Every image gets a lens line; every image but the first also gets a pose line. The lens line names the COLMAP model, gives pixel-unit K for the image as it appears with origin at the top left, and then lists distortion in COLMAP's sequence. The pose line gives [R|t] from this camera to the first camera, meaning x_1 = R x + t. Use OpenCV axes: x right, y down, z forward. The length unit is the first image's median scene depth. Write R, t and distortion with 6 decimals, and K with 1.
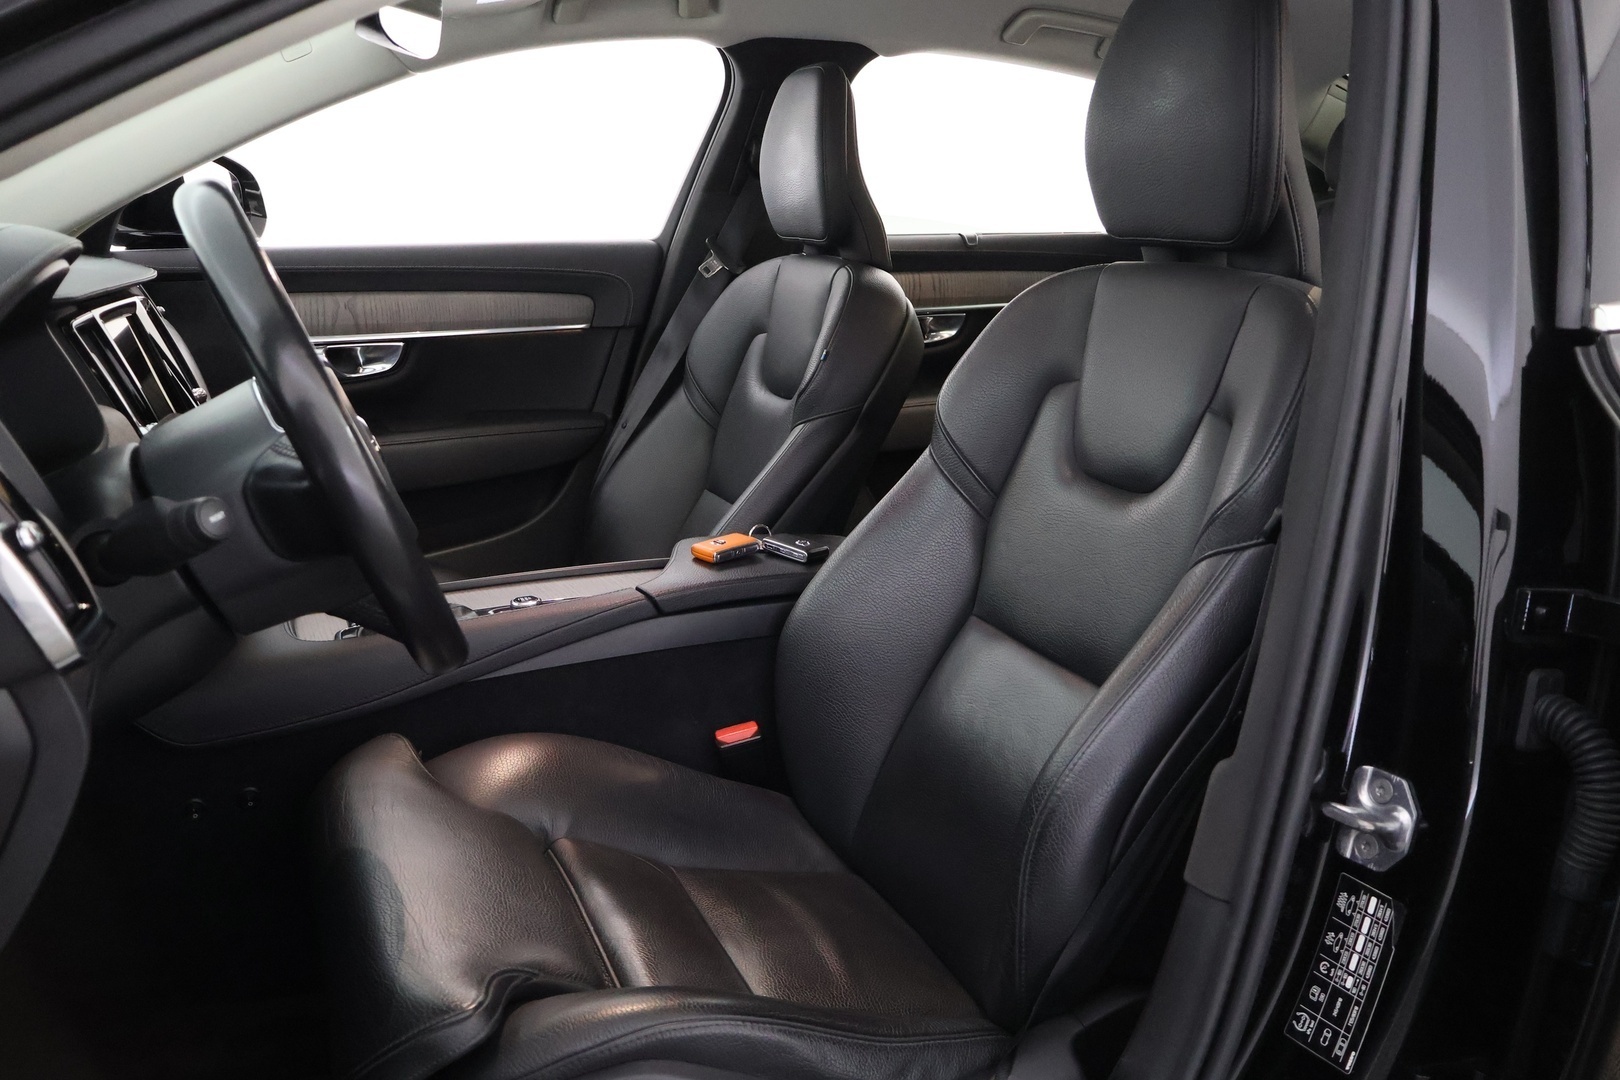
lens RADIAL K [[1370.1, 0, 789.9], [0, 1370.1, 608.3], [0, 0, 1]] dist [0.000162, 0.001956]
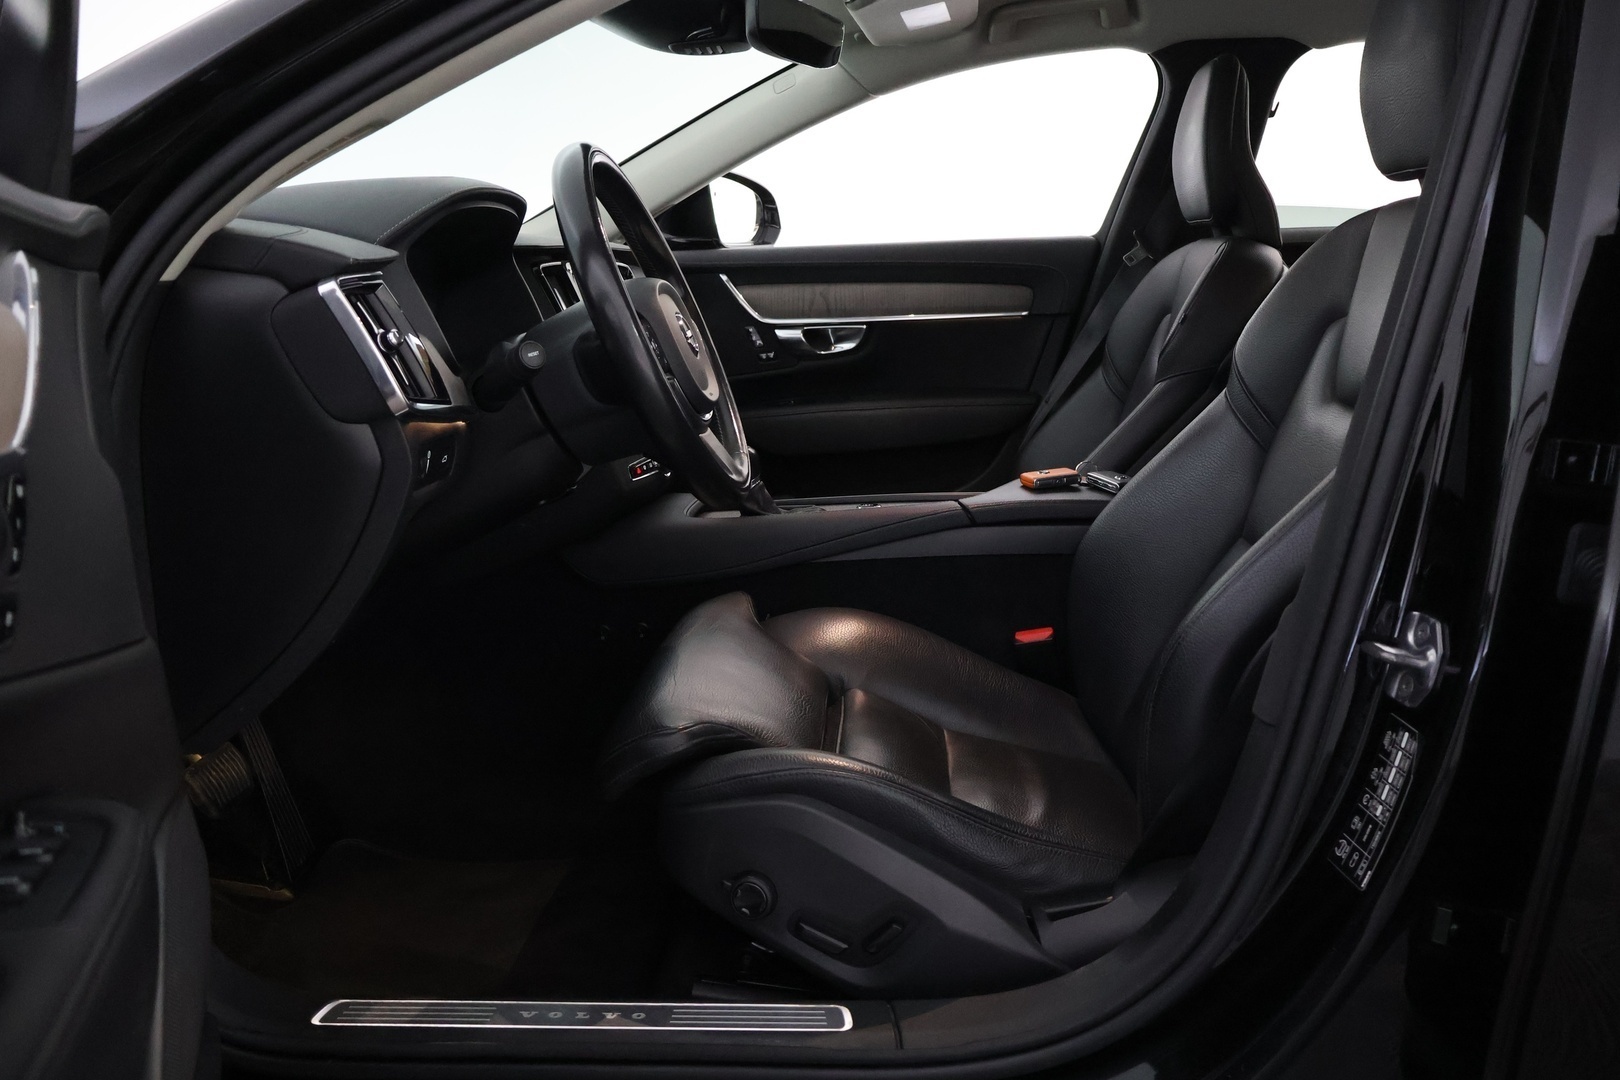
lens RADIAL K [[1359.8, 0, 781.9], [0, 1359.8, 621.4], [0, 0, 1]] dist [0.002833, -0.006266]
pose [[0.890051, 0.090159, -0.446857, 0.280843], [-0.106732, 0.994215, -0.011994, 0.115997], [0.443190, 0.058369, 0.894525, -0.108050]]
